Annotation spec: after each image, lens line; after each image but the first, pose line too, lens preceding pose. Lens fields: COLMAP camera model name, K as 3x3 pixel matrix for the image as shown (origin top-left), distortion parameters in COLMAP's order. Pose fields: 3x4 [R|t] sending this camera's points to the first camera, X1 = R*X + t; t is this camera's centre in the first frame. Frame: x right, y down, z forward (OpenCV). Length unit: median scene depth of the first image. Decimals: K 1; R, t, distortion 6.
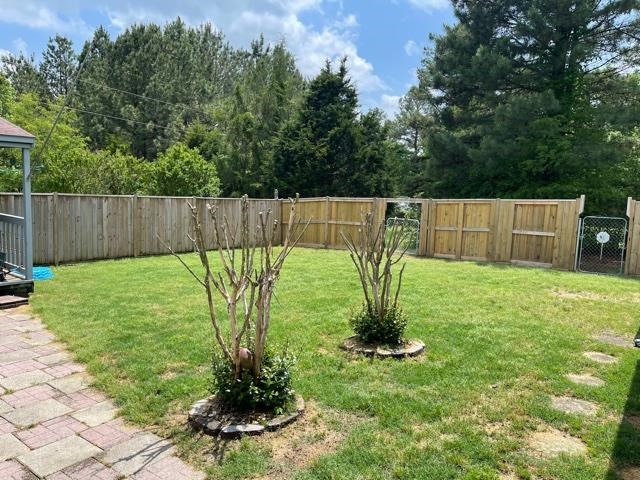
lens RADIAL K [[482.2, 0, 319.9], [0, 482.2, 240.1], [0, 0, 1]] dist [-0.019099, -0.051805]
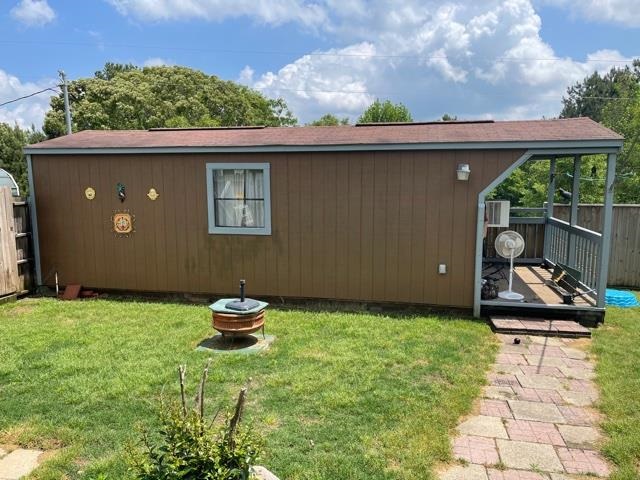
lens RADIAL K [[482.2, 0, 320.5], [0, 482.2, 242.5], [0, 0, 1]] dist [-0.019099, -0.051805]
pose [[0.403007, 0.074542, -0.912156, -0.054387], [-0.087580, 0.995245, 0.042637, -0.030347], [0.910997, 0.062704, 0.407619, 0.226616]]
